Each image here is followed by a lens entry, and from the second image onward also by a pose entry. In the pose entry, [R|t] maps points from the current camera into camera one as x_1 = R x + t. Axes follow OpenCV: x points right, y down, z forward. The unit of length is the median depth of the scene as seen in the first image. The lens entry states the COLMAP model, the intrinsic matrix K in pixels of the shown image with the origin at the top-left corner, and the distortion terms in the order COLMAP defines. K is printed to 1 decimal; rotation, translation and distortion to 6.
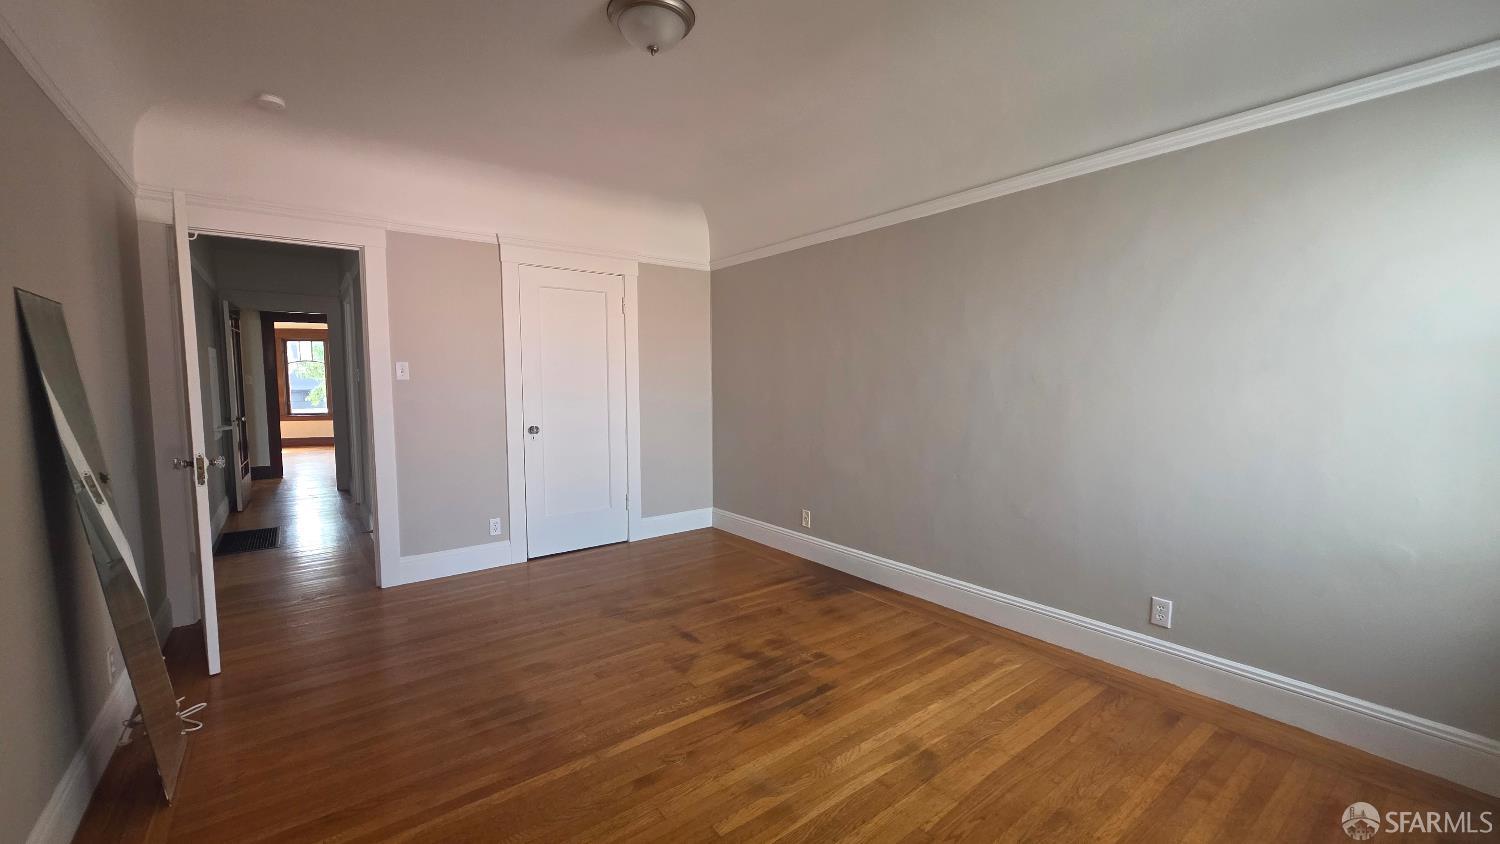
lens RADIAL K [[594.8, 0, 750.0], [0, 594.8, 422.0], [0, 0, 1]] dist [0.000460, -0.000492]
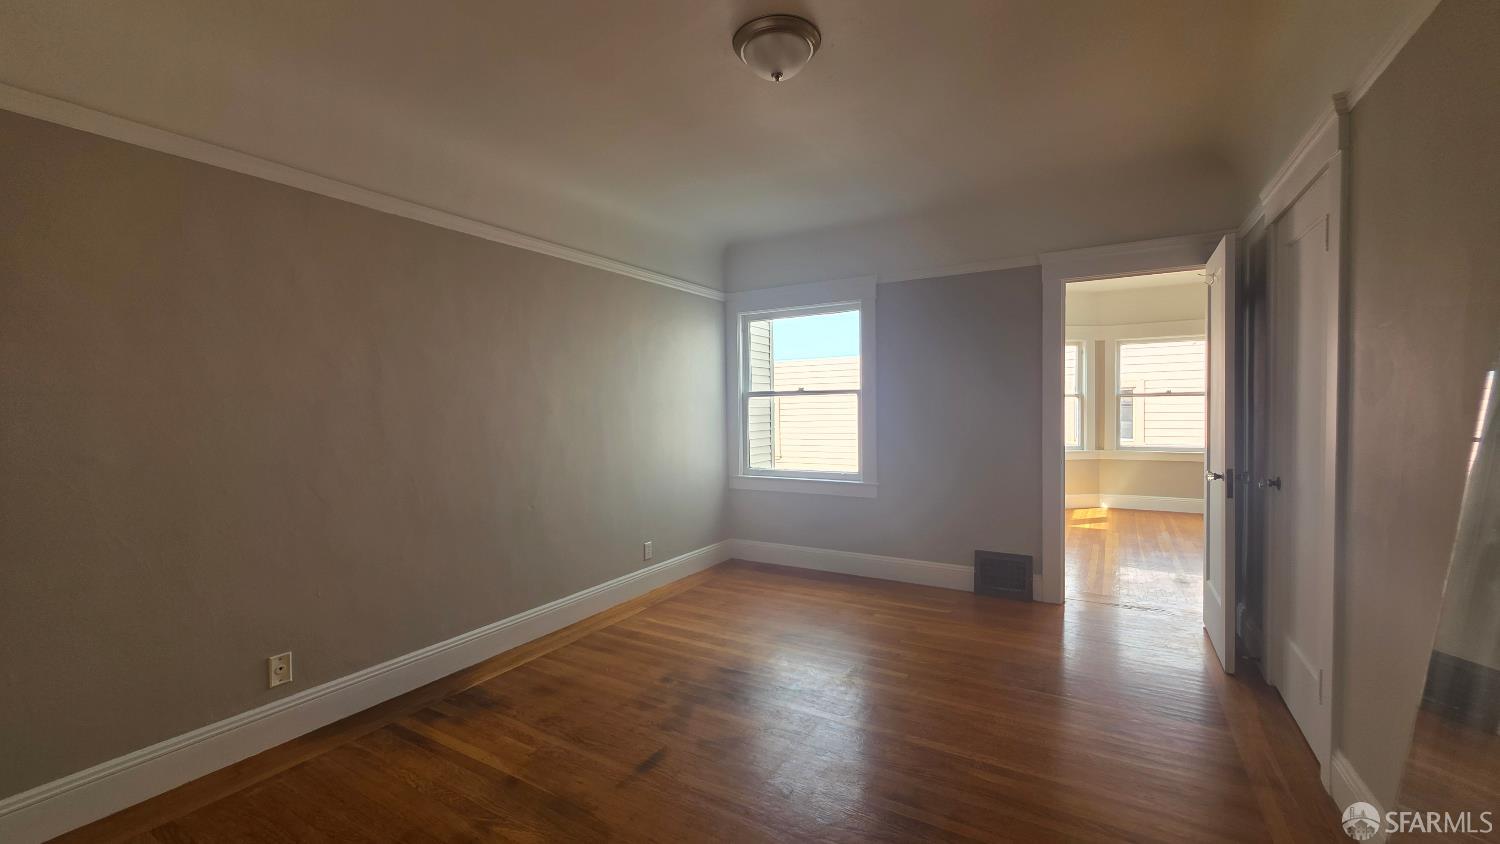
lens RADIAL K [[594.8, 0, 750.0], [0, 594.8, 422.0], [0, 0, 1]] dist [0.000460, -0.000492]
pose [[-0.367487, -0.003032, 0.930024, -0.757608], [0.088325, 0.995361, 0.038145, -0.061615], [-0.925825, 0.096162, -0.365515, 1.029861]]
